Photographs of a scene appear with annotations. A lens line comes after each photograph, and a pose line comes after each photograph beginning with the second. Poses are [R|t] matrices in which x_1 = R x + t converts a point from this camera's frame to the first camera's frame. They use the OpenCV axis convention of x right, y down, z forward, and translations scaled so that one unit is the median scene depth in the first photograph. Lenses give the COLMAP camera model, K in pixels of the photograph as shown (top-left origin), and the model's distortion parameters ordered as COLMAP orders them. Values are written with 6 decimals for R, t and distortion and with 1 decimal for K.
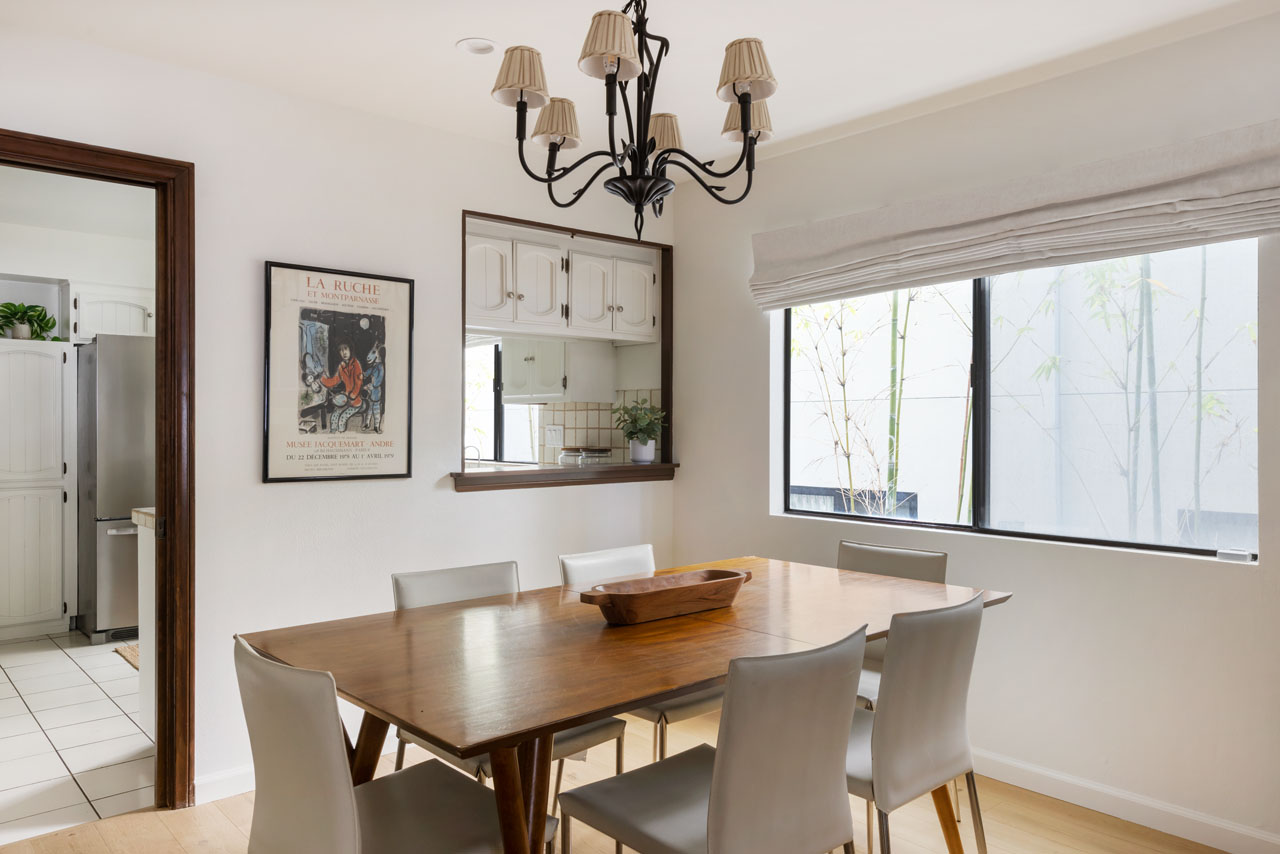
lens RADIAL K [[889.1, 0, 637.0], [0, 889.1, 426.9], [0, 0, 1]] dist [-0.022764, 0.000043]
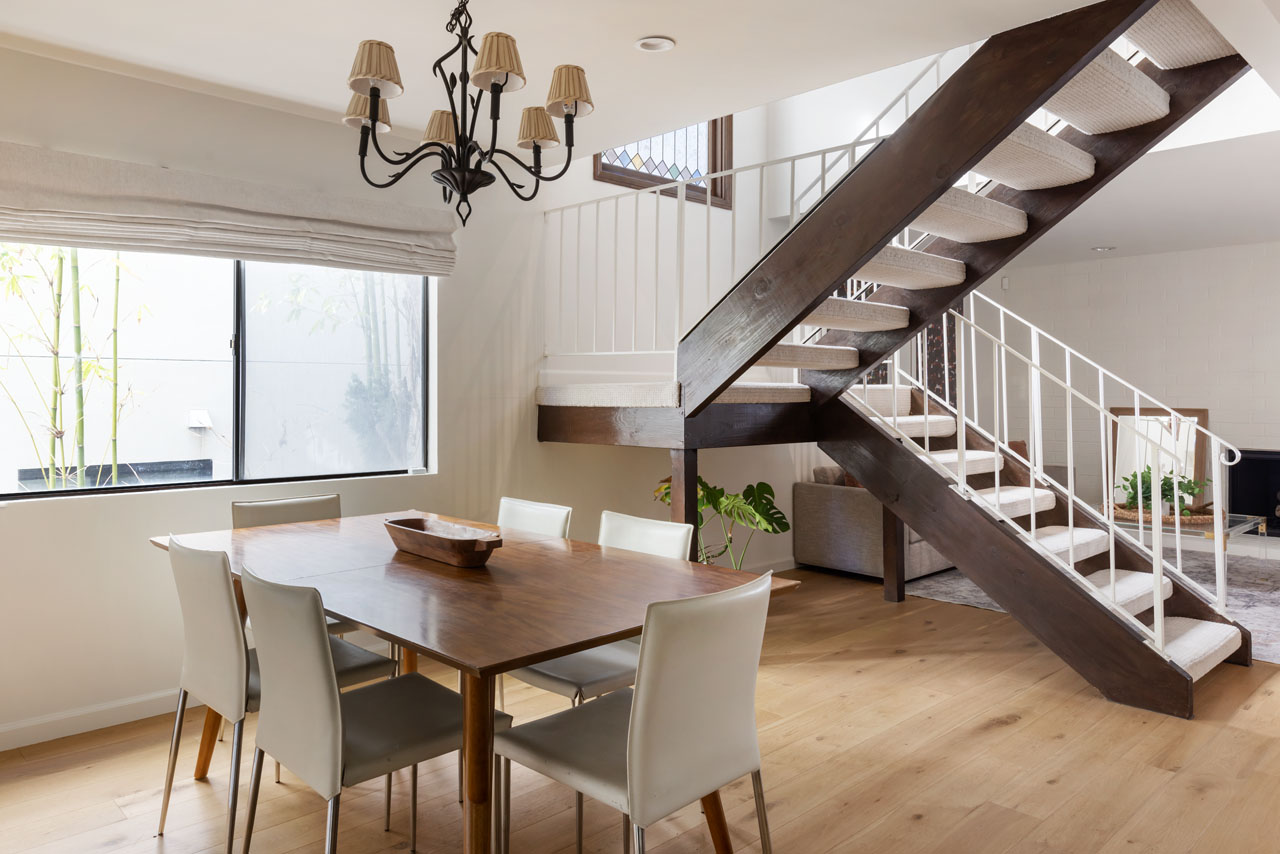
lens RADIAL K [[889.1, 0, 638.9], [0, 889.1, 422.8], [0, 0, 1]] dist [-0.022764, 0.000043]
pose [[-0.078279, -0.030874, 0.996453, -0.850053], [0.005542, 0.999491, 0.031404, 0.008473], [-0.996916, 0.007981, -0.078068, 0.632239]]
